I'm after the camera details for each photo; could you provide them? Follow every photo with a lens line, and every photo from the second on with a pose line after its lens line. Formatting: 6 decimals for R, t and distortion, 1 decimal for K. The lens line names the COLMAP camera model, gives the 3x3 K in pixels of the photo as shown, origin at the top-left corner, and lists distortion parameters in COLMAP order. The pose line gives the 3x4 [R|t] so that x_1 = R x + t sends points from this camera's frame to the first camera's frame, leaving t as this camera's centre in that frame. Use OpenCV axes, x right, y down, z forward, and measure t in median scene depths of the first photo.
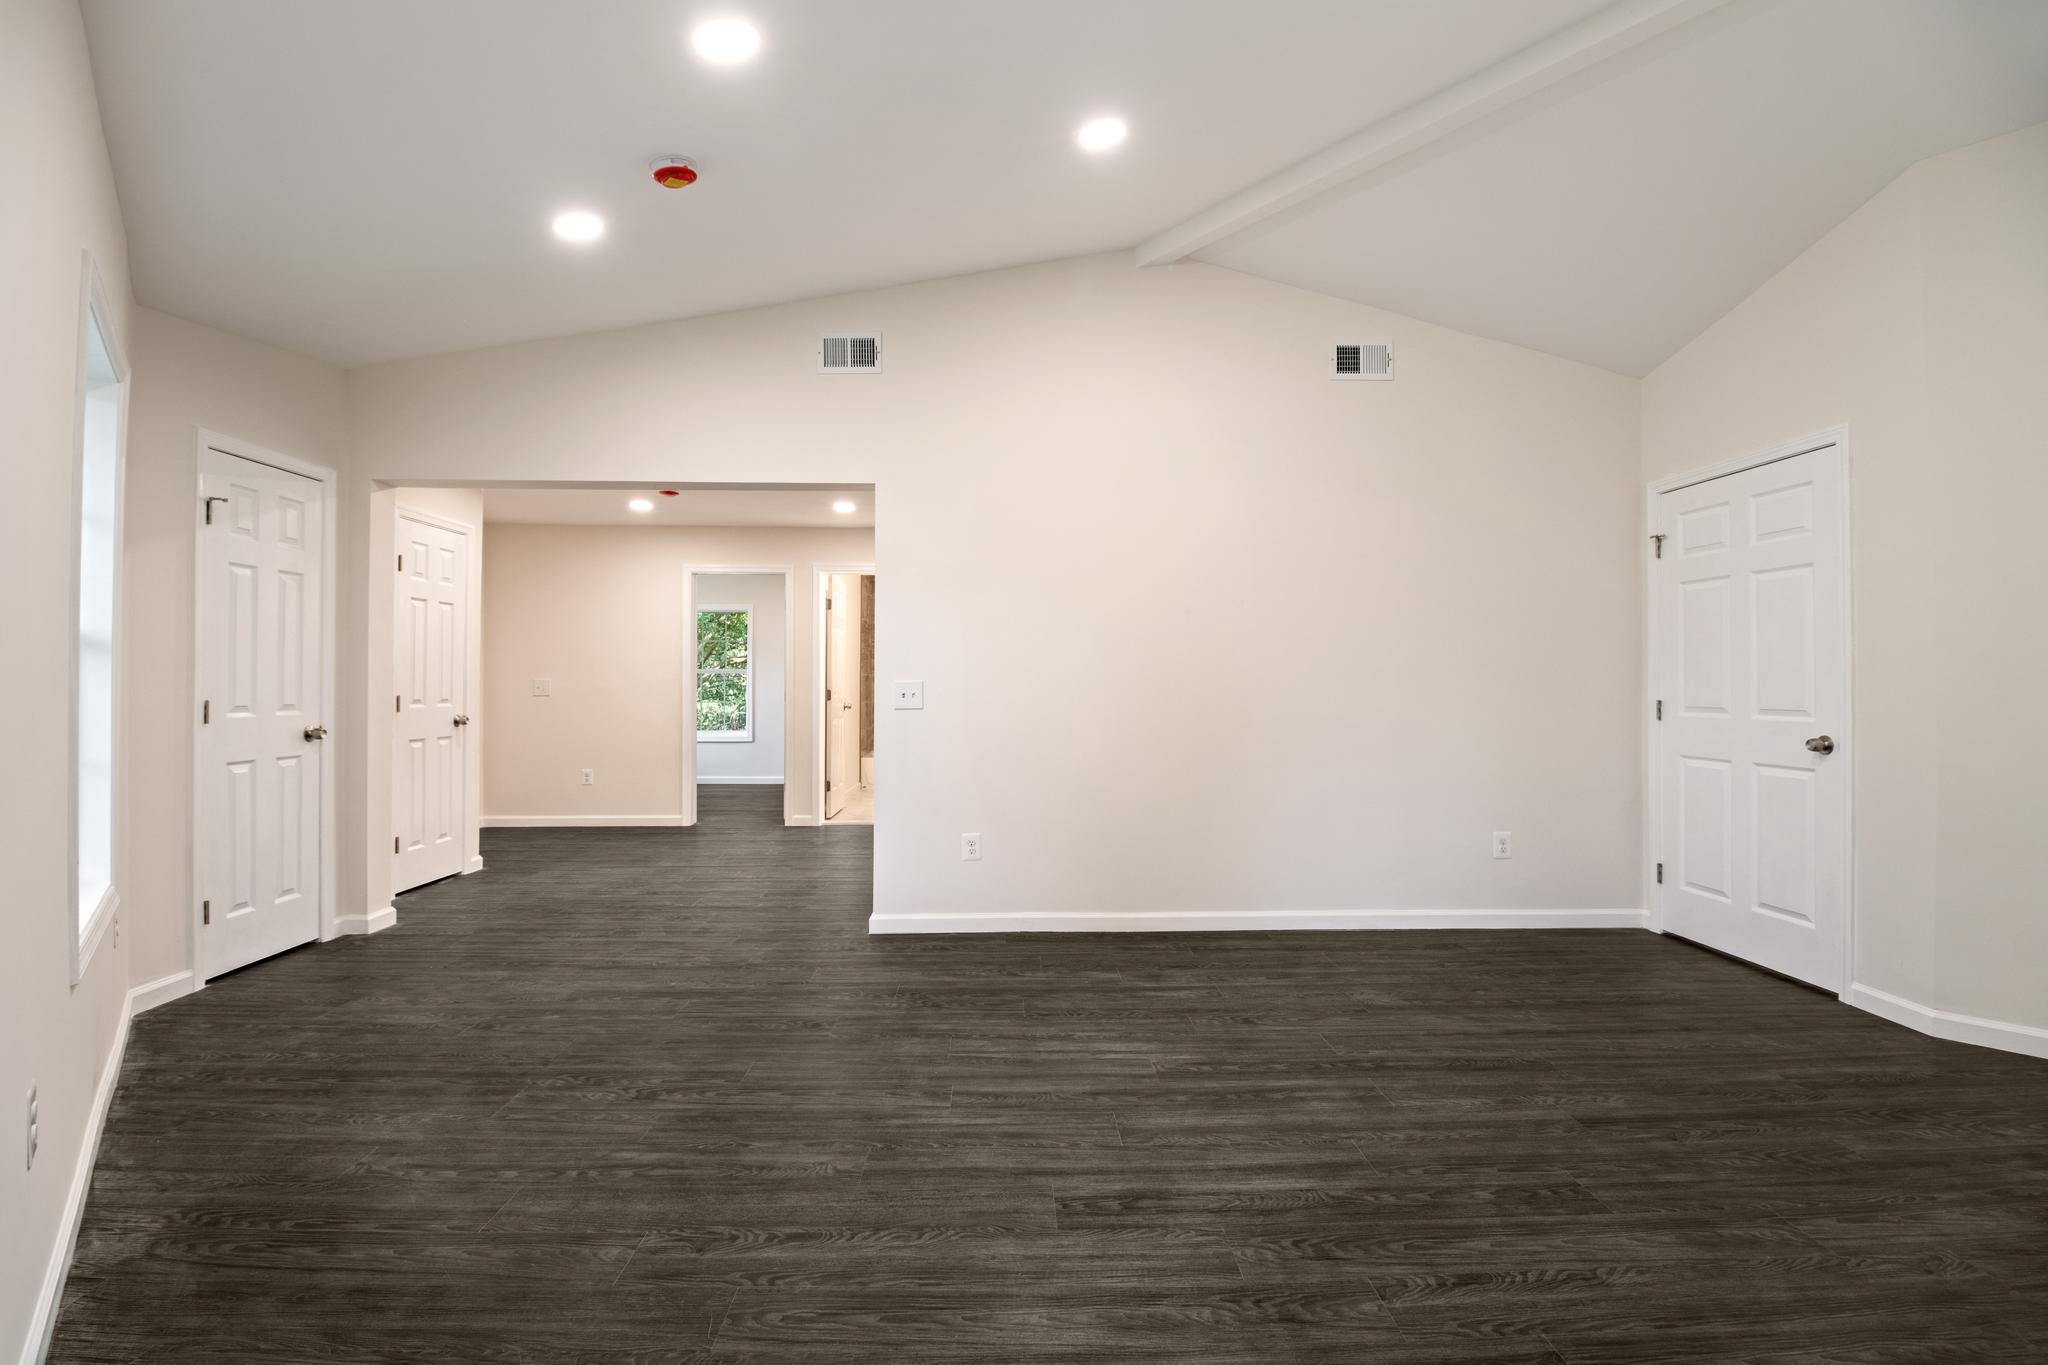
lens RADIAL K [[924.6, 0, 1027.5], [0, 924.6, 678.2], [0, 0, 1]] dist [-0.001088, -0.008117]
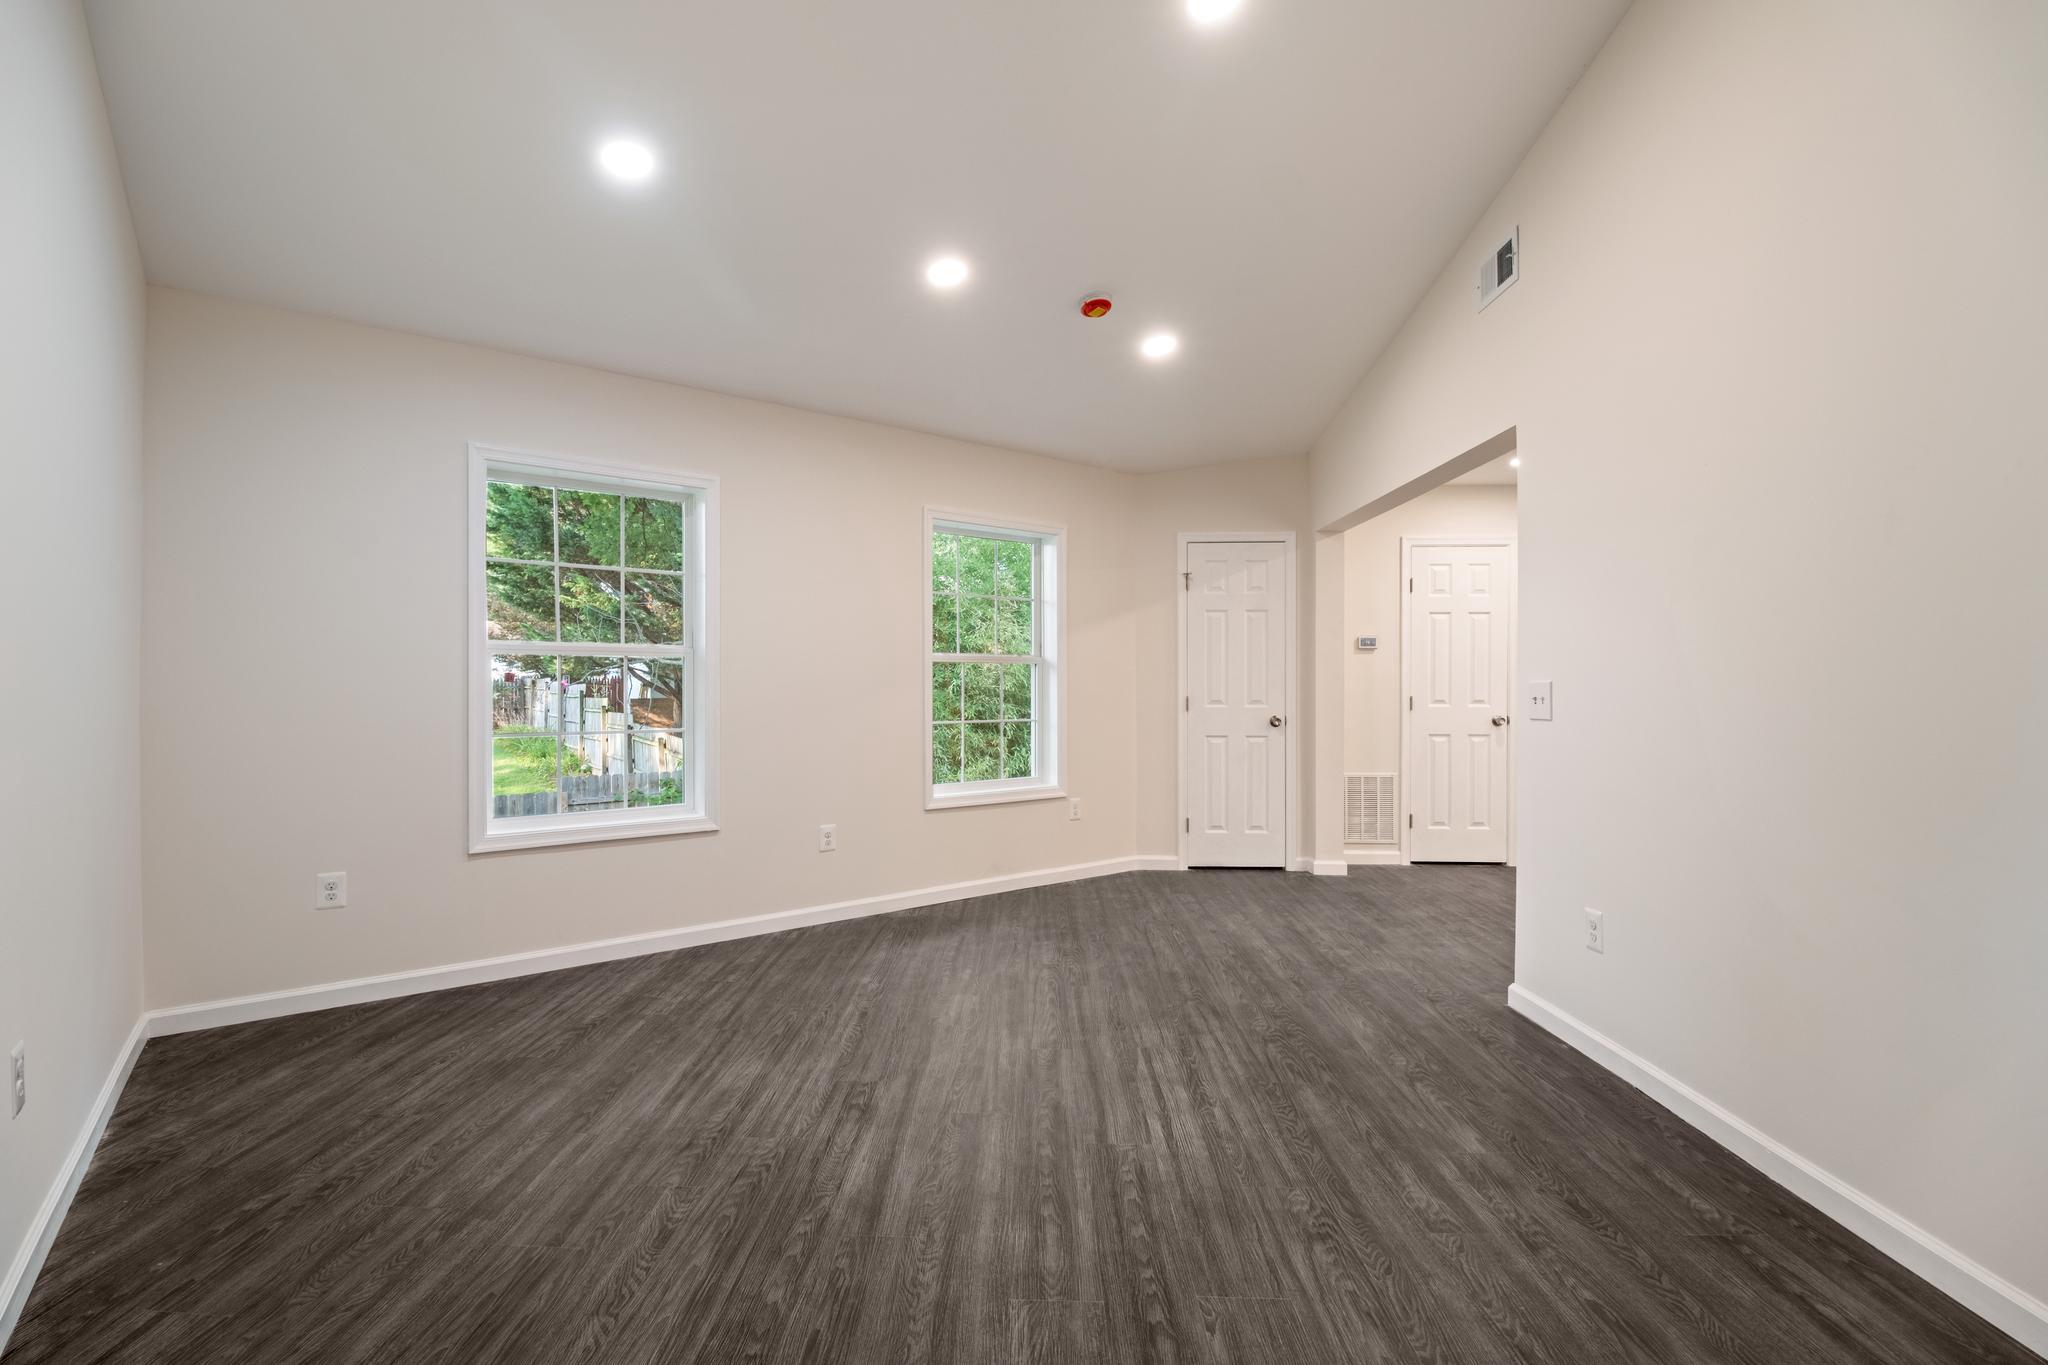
lens RADIAL K [[915.9, 0, 959.9], [0, 915.9, 688.1], [0, 0, 1]] dist [-0.001434, -0.000401]
pose [[-0.093581, -0.000096, -0.995612, 1.023605], [0.005521, 0.999985, -0.000616, 0.011040], [0.995596, -0.005554, -0.093579, 0.979770]]
